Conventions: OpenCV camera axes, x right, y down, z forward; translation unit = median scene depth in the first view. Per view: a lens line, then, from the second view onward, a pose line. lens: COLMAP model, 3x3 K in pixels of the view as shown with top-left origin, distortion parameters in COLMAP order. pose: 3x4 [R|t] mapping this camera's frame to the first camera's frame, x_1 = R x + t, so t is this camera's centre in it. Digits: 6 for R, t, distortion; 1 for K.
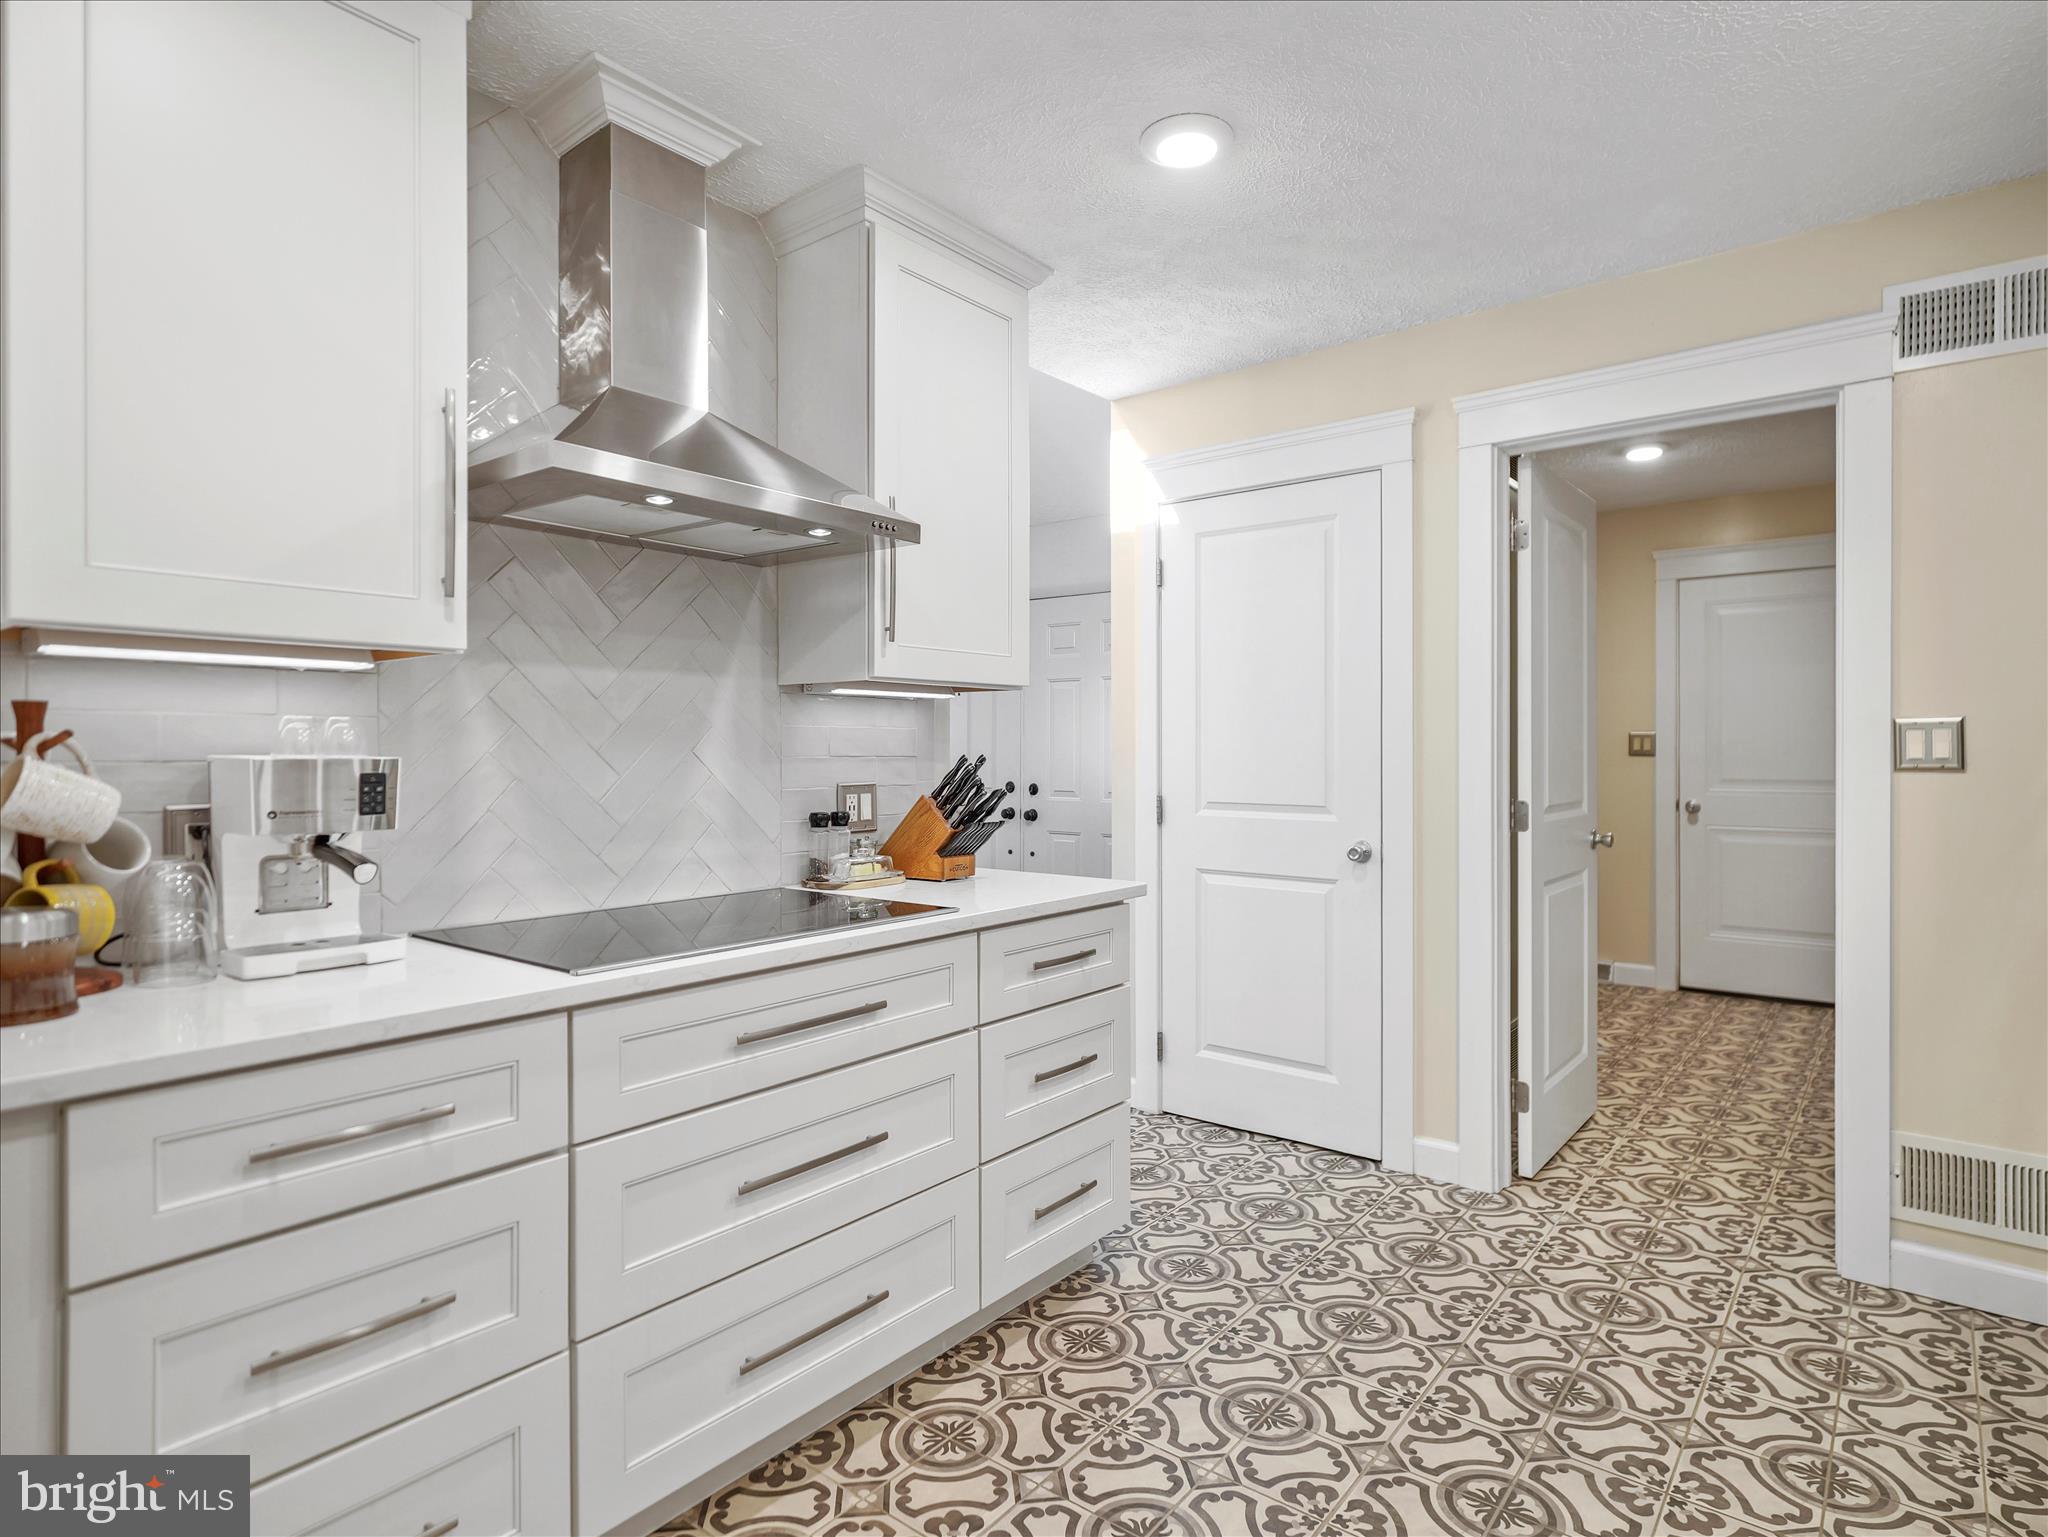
lens RADIAL K [[1103.7, 0, 1025.8], [0, 1103.7, 756.4], [0, 0, 1]] dist [0.006133, -0.001215]
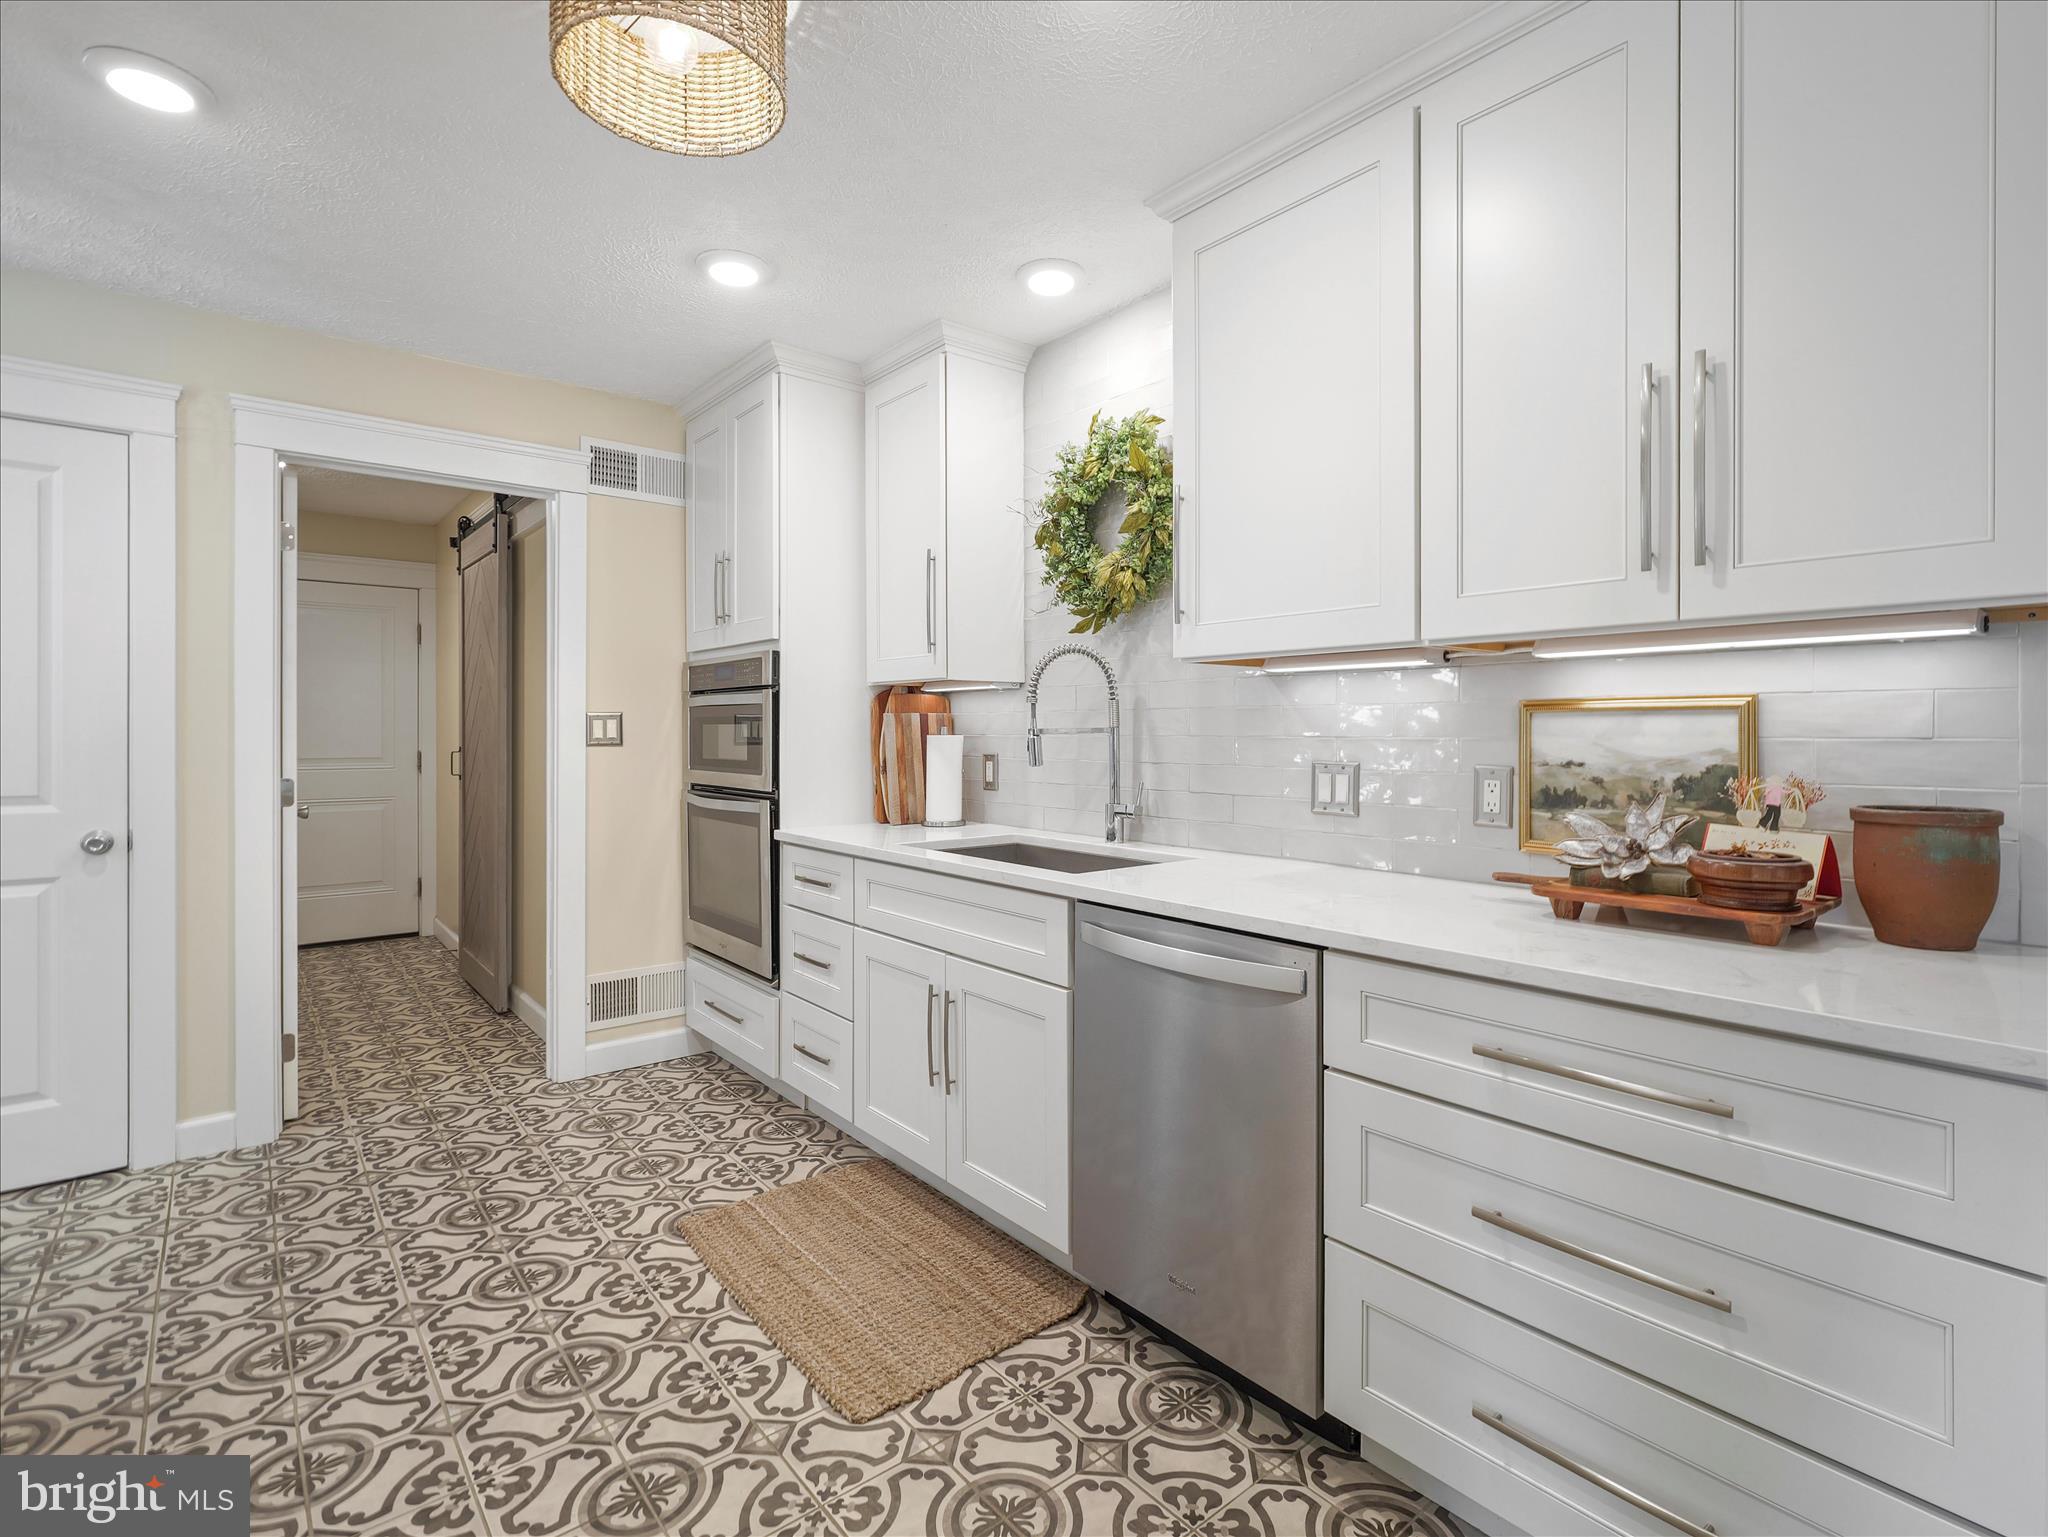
lens RADIAL K [[1014.8, 0, 1025.6], [0, 1014.8, 752.2], [0, 0, 1]] dist [-0.000679, 0.000128]
pose [[0.219634, -0.014441, 0.975475, -0.446599], [0.005698, 0.999892, 0.013519, 0.005699], [-0.975566, 0.002589, 0.219693, 0.074648]]
